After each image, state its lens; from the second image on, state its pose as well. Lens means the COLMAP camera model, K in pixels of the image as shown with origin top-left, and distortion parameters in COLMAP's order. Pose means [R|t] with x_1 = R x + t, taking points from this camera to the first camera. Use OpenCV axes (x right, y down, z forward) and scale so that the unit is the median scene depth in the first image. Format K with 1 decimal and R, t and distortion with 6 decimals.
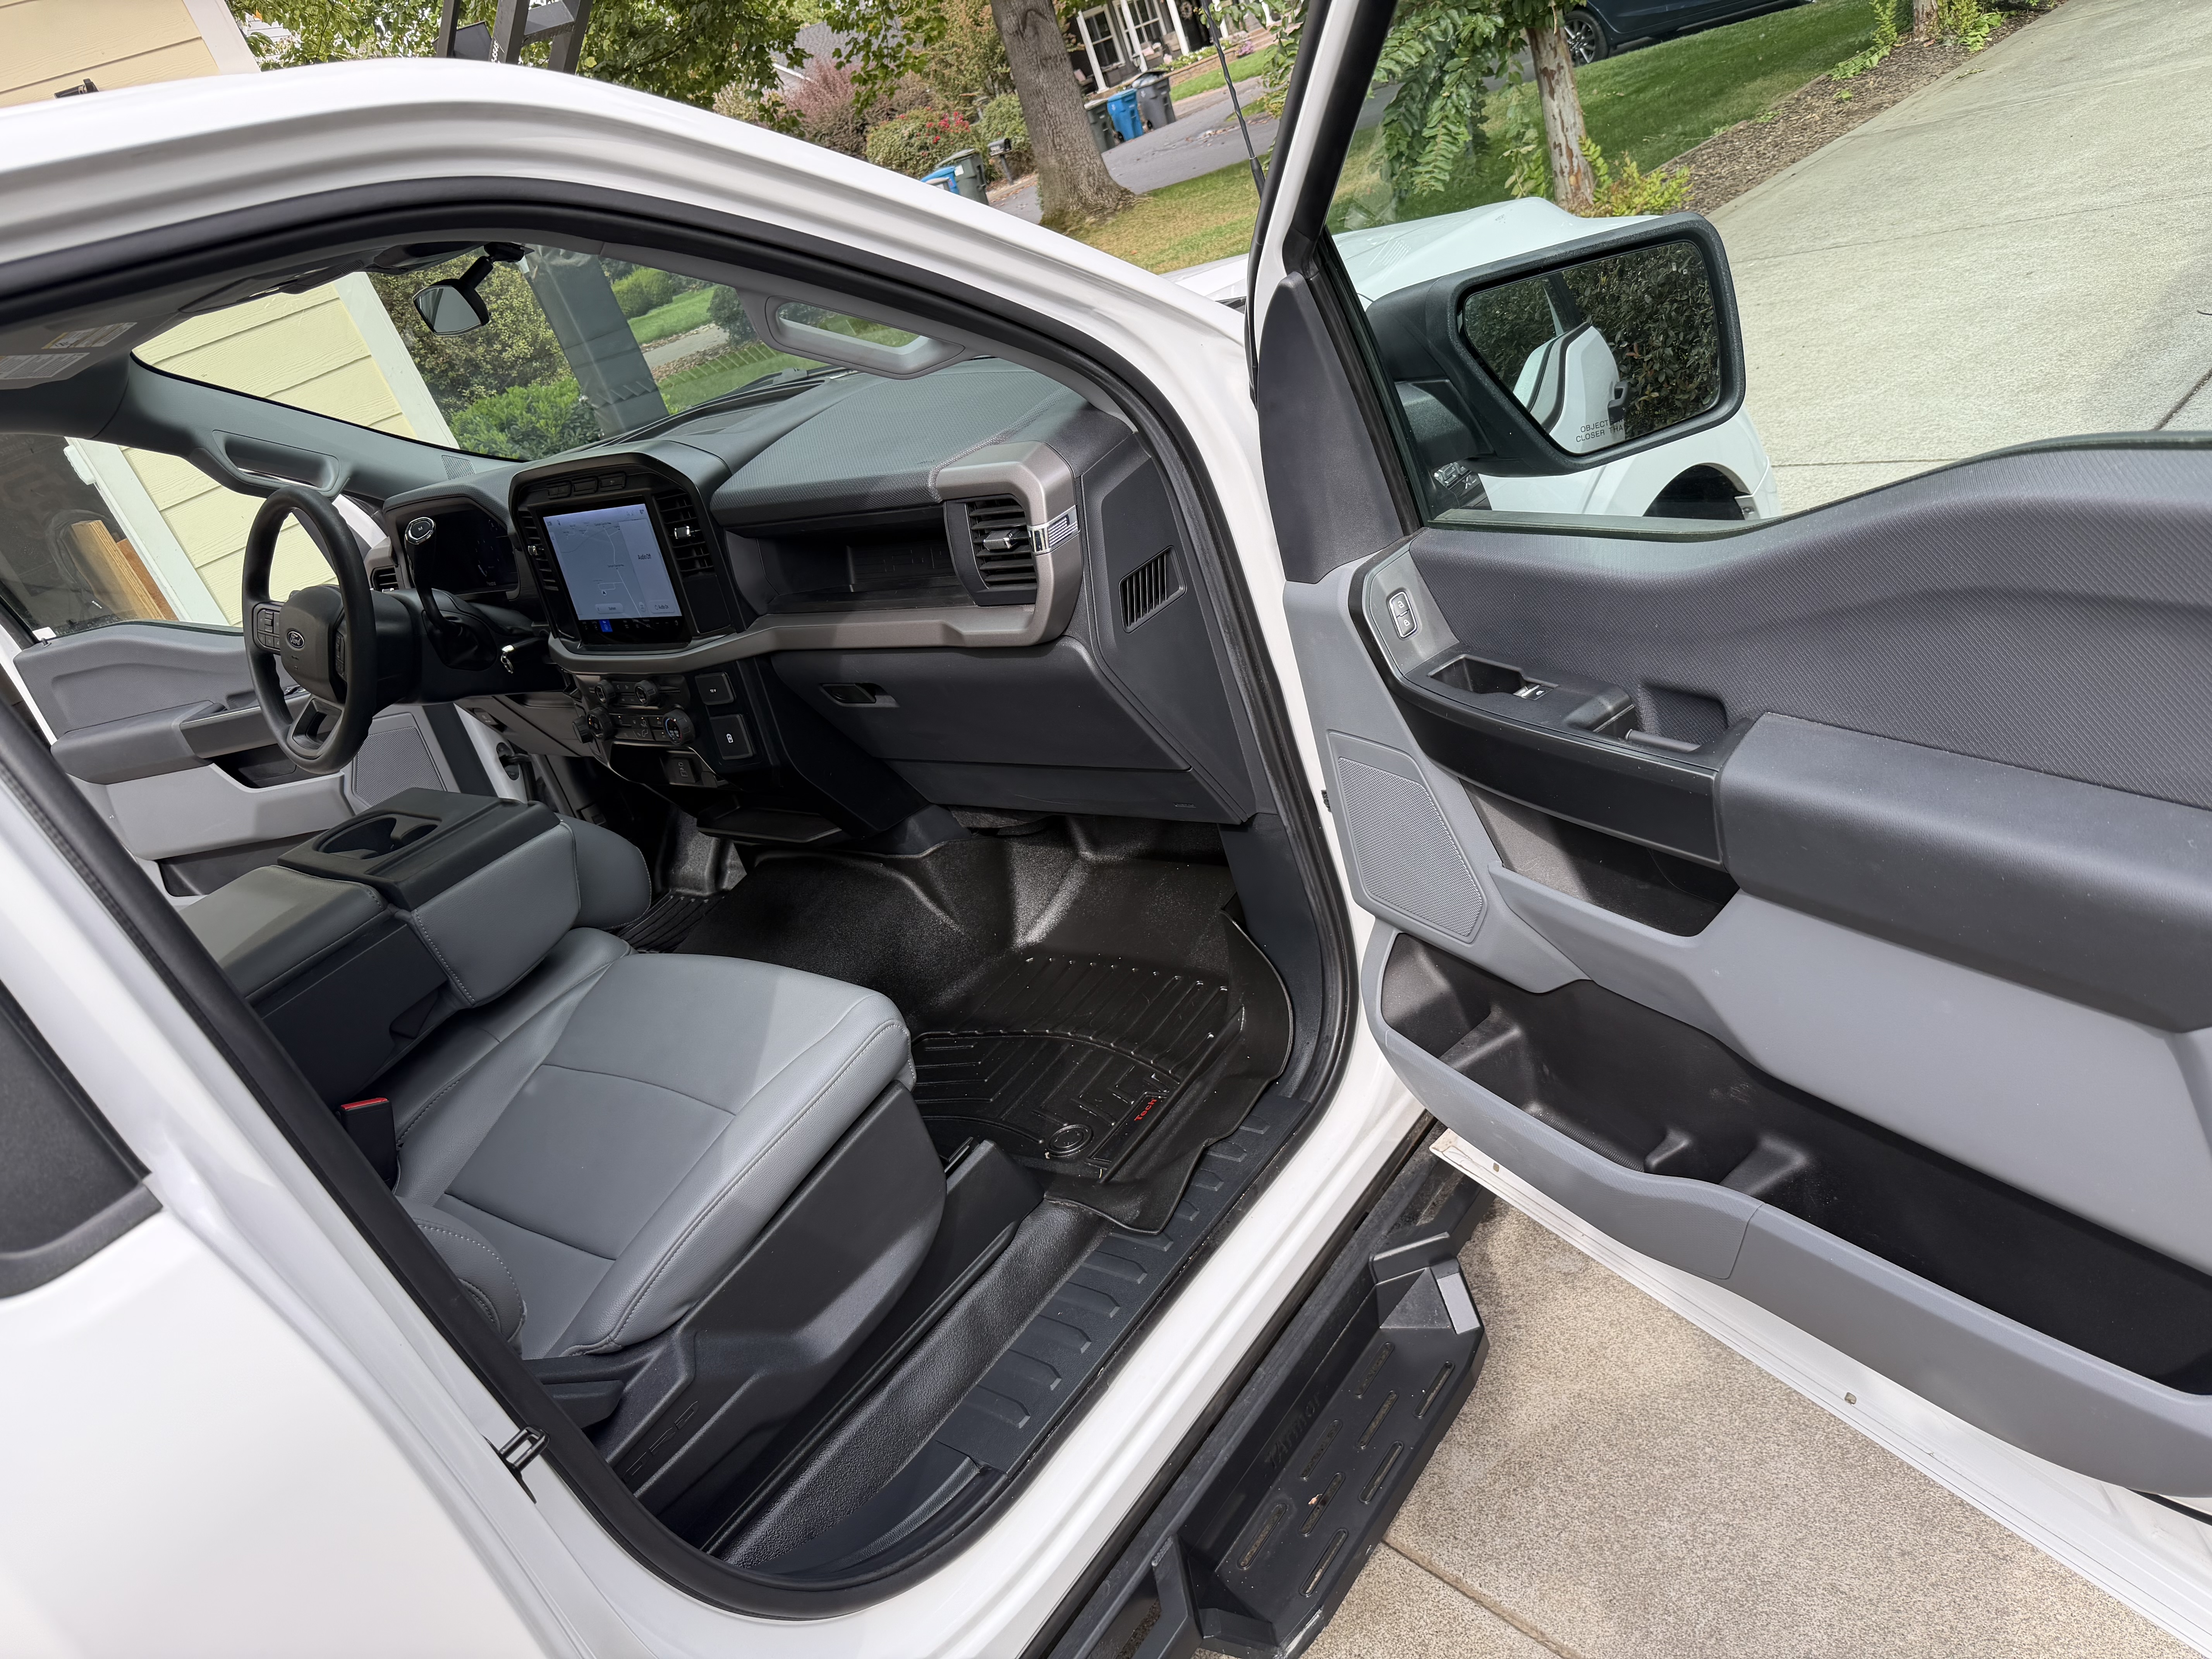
lens RADIAL K [[1520.0, 0, 1106.0], [0, 1520.0, 829.5], [0, 0, 1]] dist [0.008734, 0.005589]
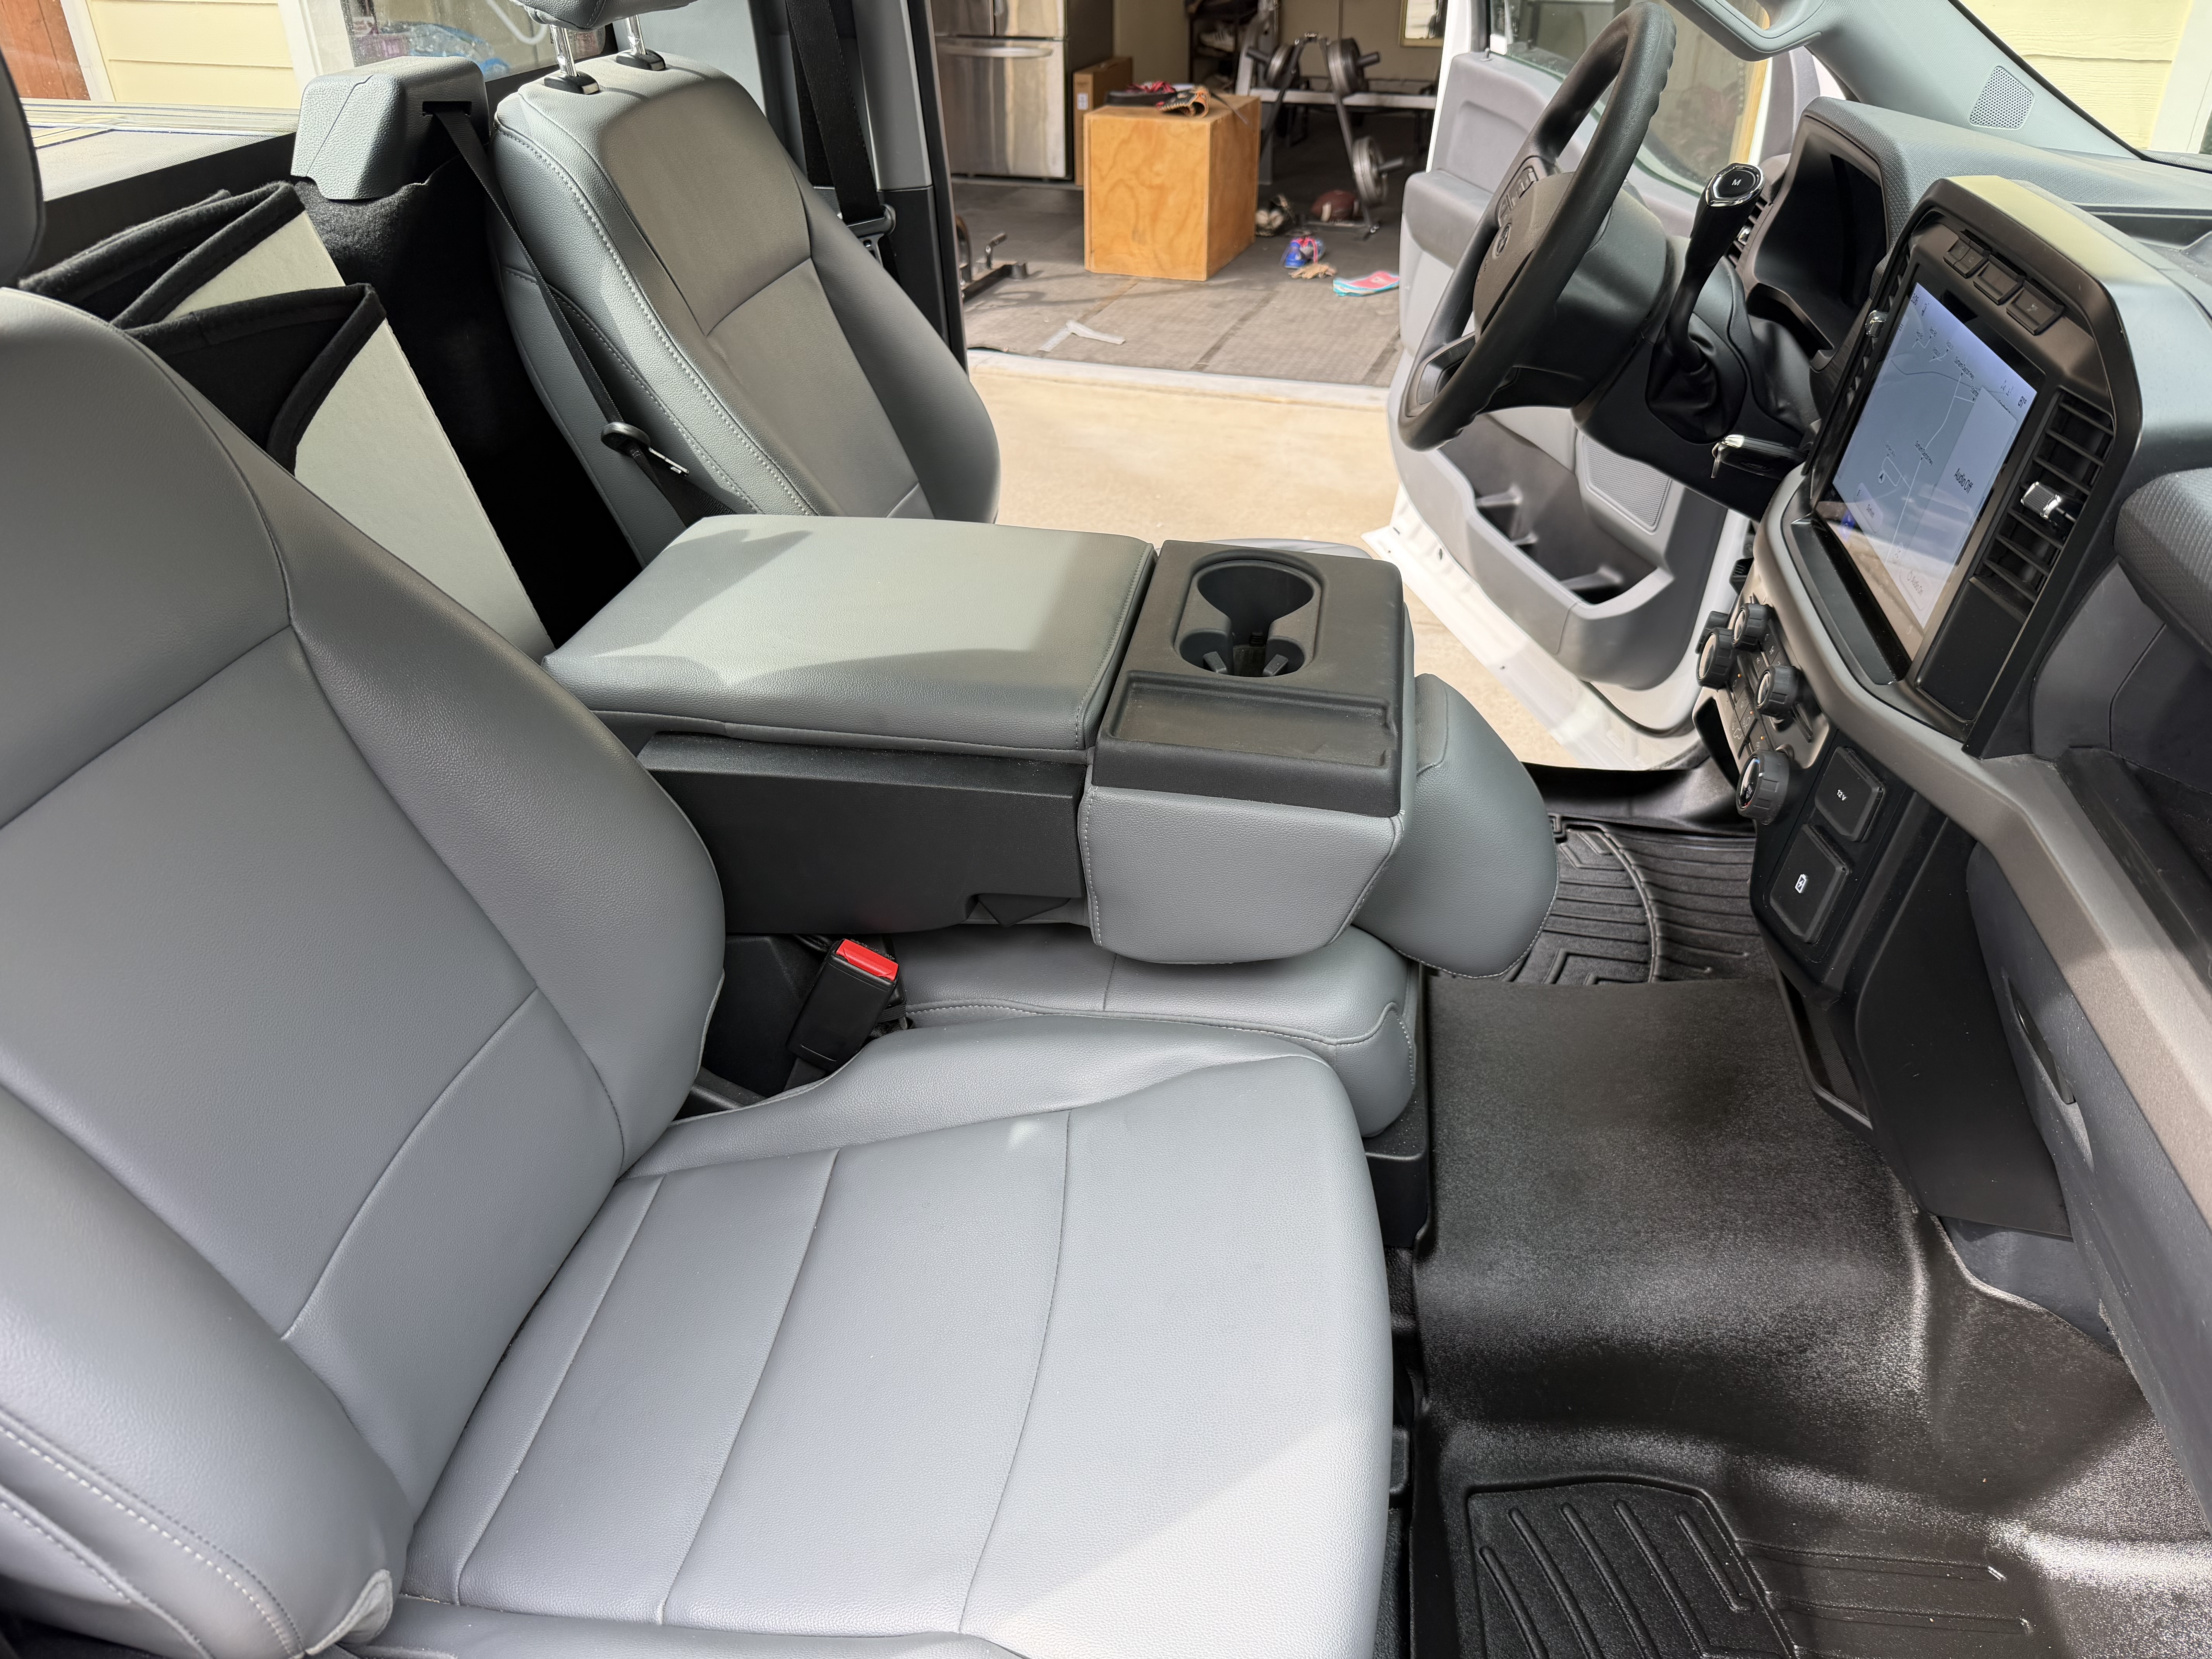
lens RADIAL K [[1520.0, 0, 1106.0], [0, 1520.0, 829.5], [0, 0, 1]] dist [0.008734, 0.005589]
pose [[0.440125, 0.715984, -0.541902, -0.092149], [-0.507602, 0.696202, 0.507585, -0.212585], [0.740696, 0.051670, 0.669851, 0.506813]]
